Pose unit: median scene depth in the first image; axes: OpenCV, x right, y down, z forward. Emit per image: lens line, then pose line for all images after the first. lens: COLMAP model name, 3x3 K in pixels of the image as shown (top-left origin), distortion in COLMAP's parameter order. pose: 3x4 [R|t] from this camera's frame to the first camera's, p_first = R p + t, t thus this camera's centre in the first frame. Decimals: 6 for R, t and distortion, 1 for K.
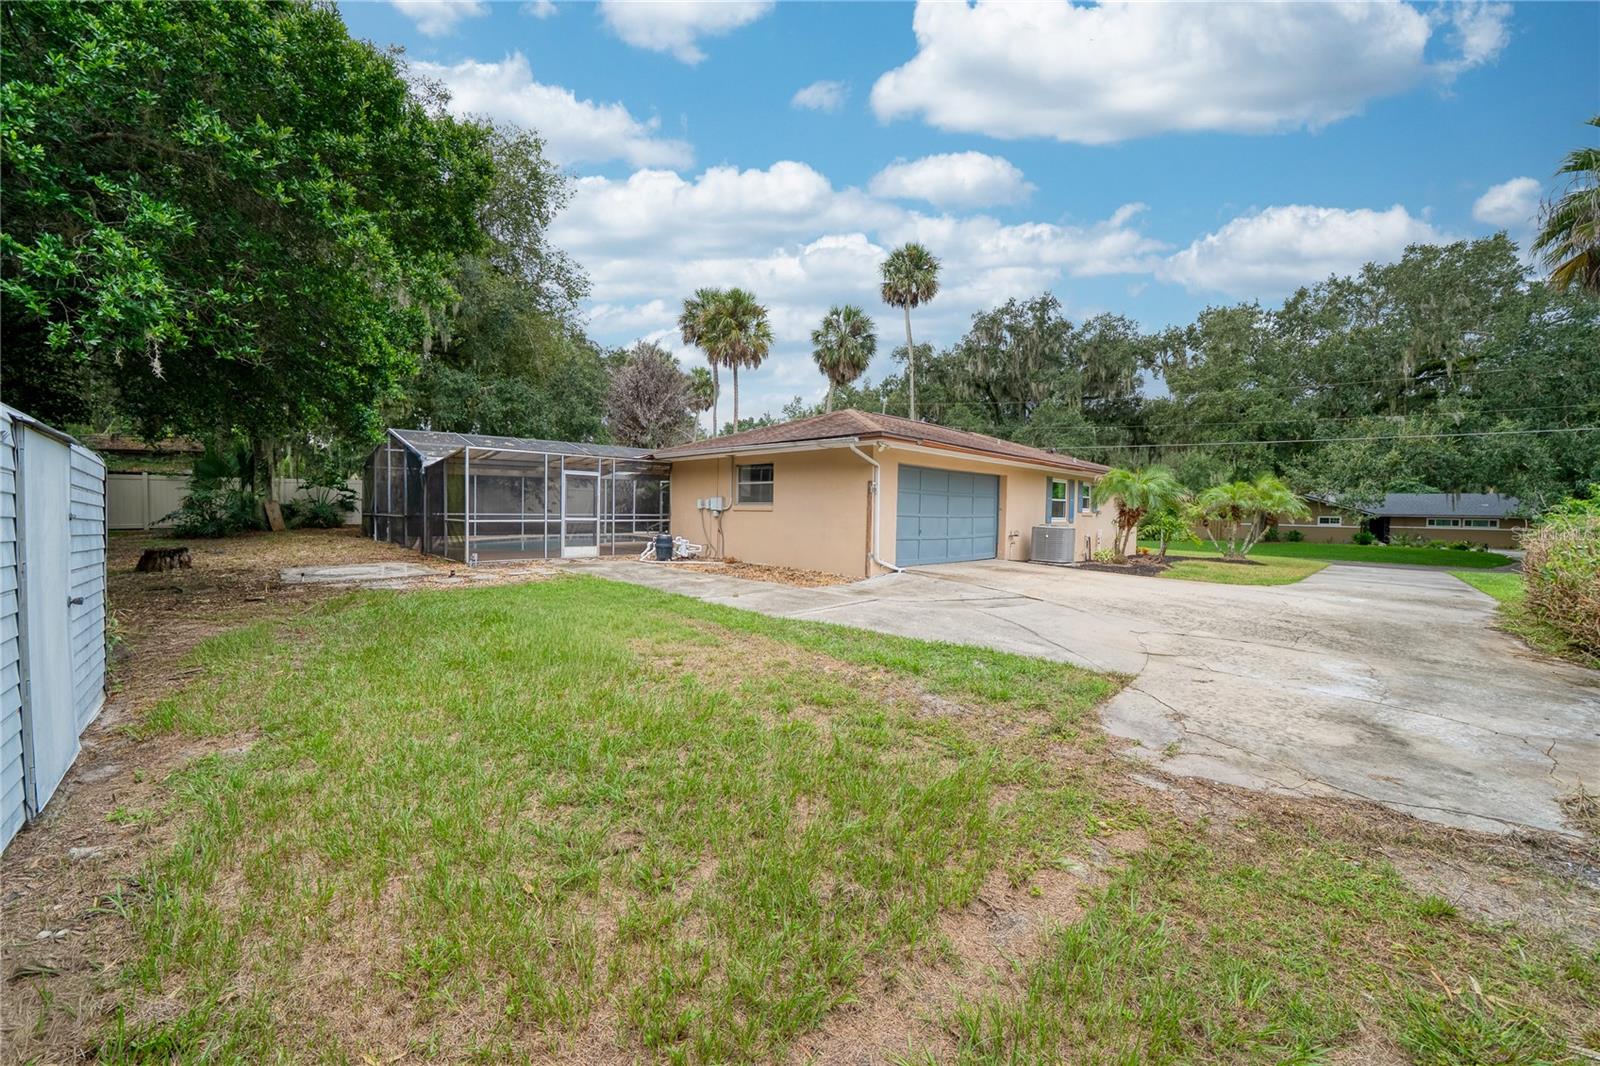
lens RADIAL K [[573.3, 0, 803.7], [0, 573.3, 529.5], [0, 0, 1]] dist [-0.009079, 0.000253]
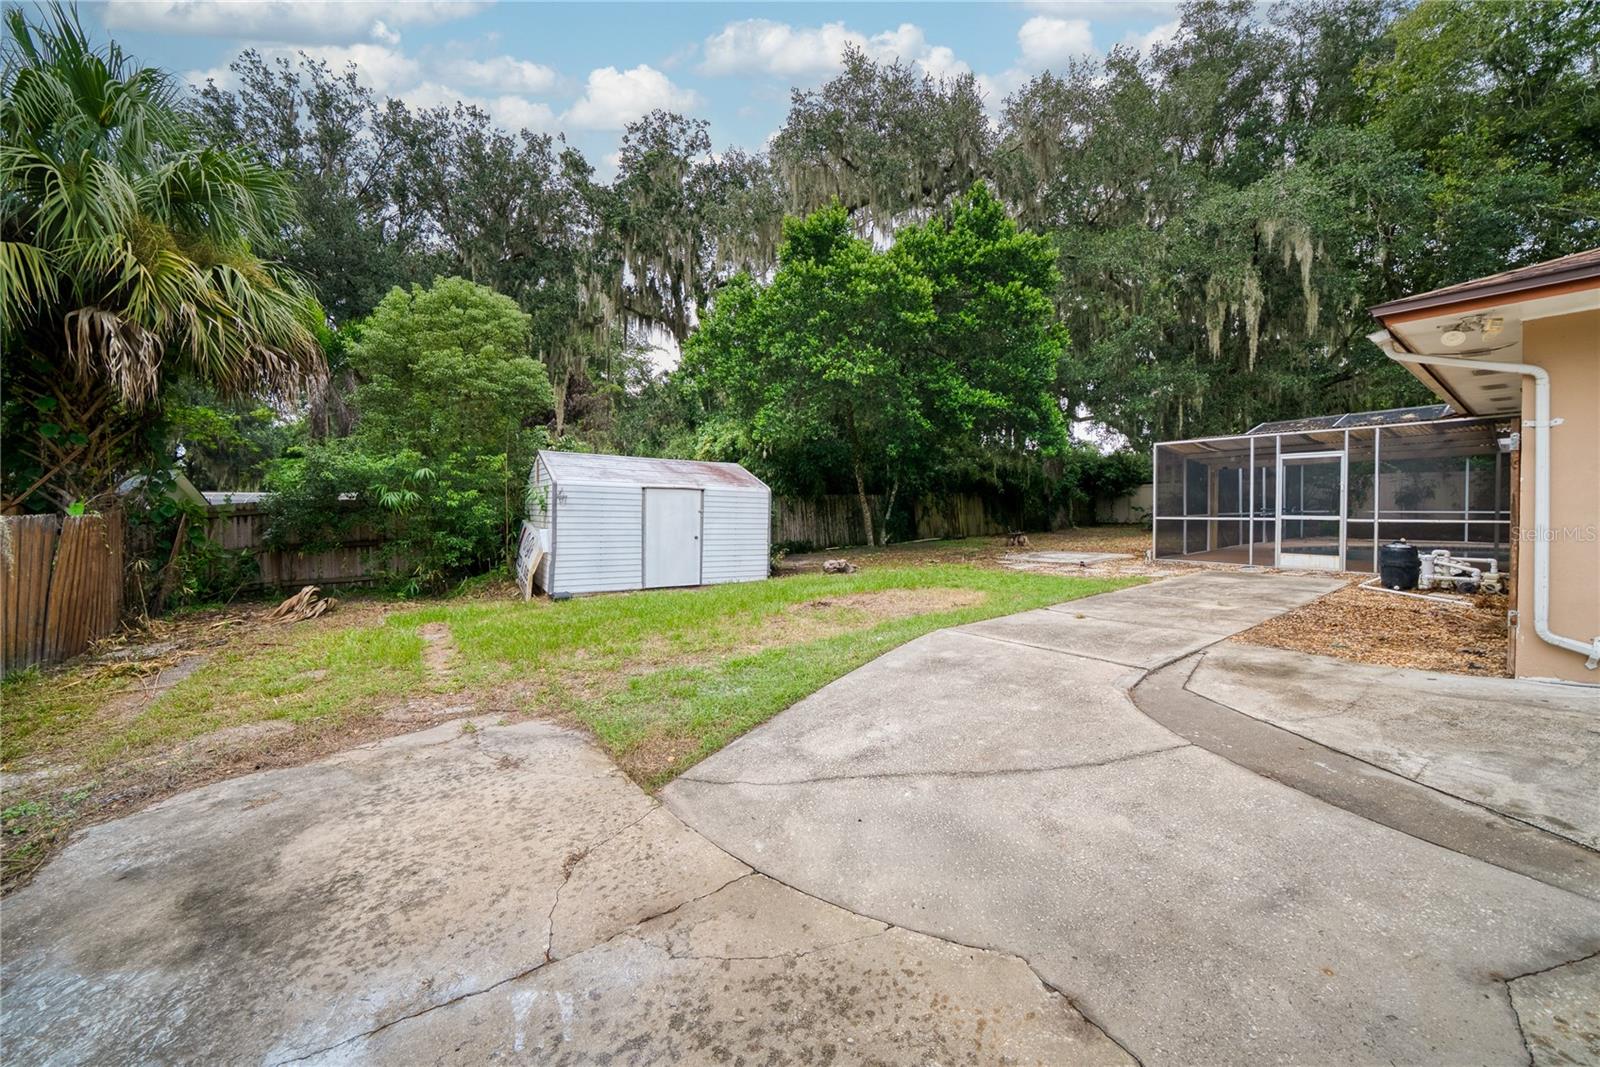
lens RADIAL K [[573.3, 0, 804.0], [0, 573.3, 522.0], [0, 0, 1]] dist [-0.009079, 0.000253]
pose [[-0.153007, 0.012692, -0.988144, 1.470402], [-0.026370, 0.999509, 0.016921, -0.028108], [0.987873, 0.028646, -0.152597, 1.628395]]
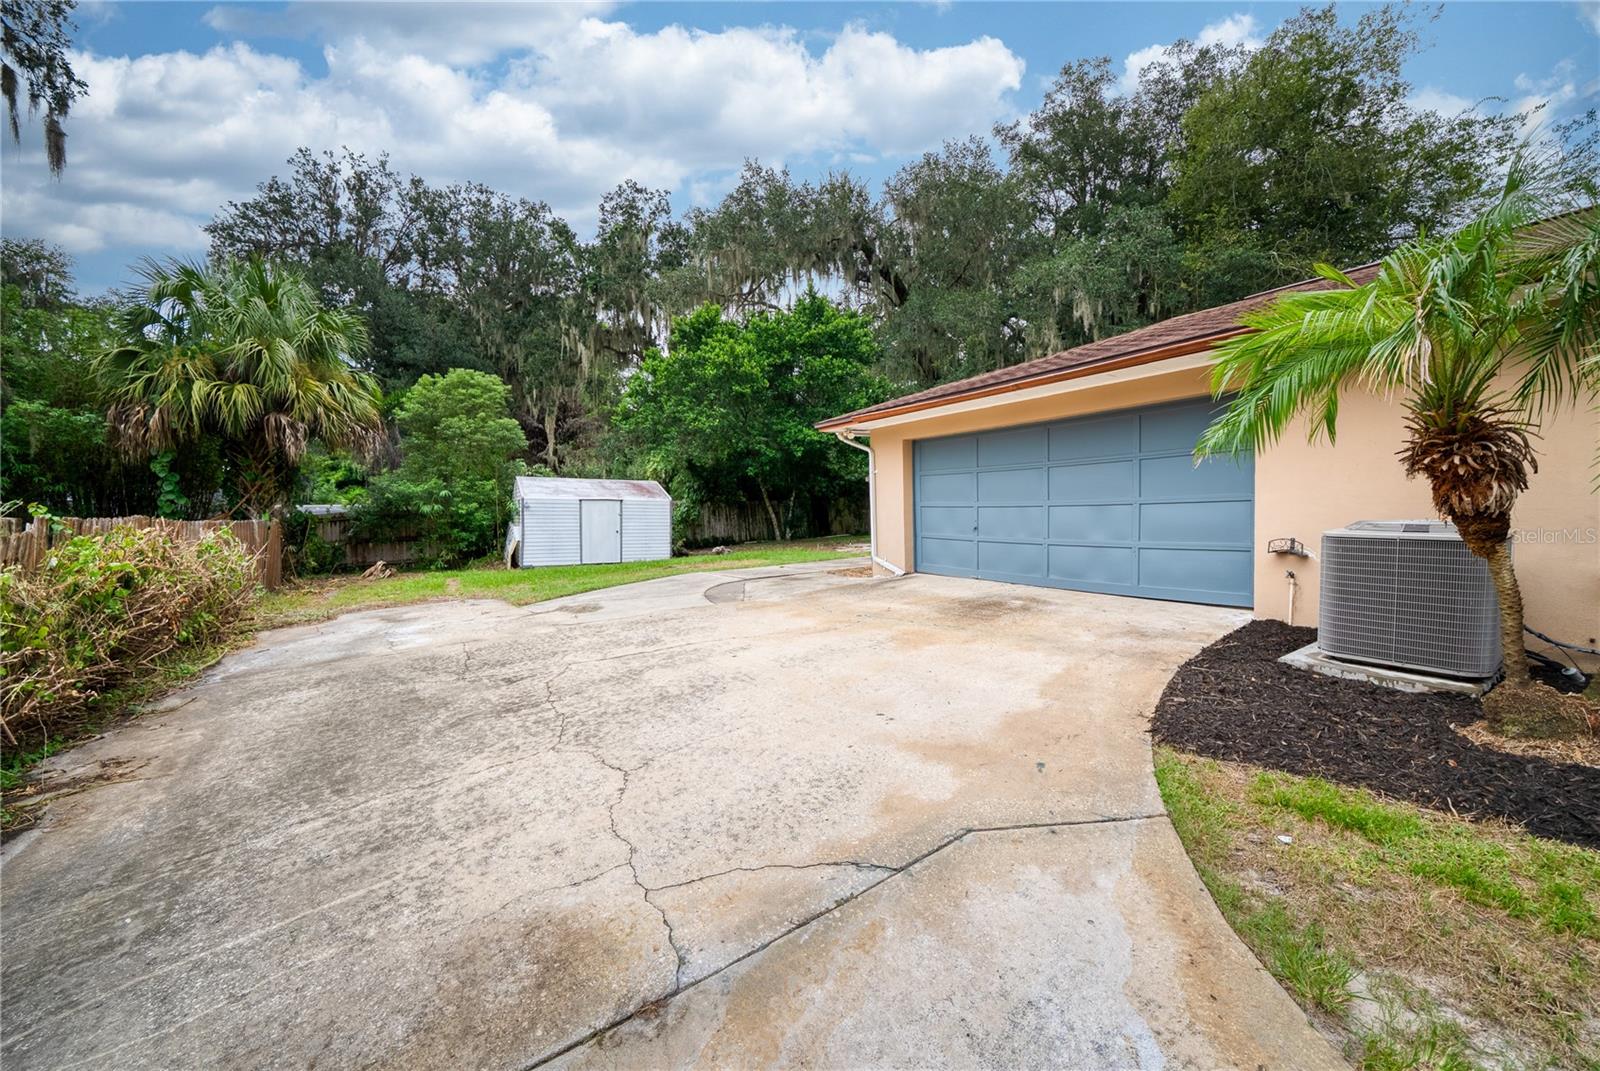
lens RADIAL K [[599.7, 0, 800.6], [0, 599.7, 535.6], [0, 0, 1]] dist [-0.004264, -0.000118]
pose [[-0.209149, 0.029234, -0.977447, 2.173312], [-0.012104, 0.999399, 0.032481, -0.025064], [0.977809, 0.018625, -0.208669, 2.289492]]
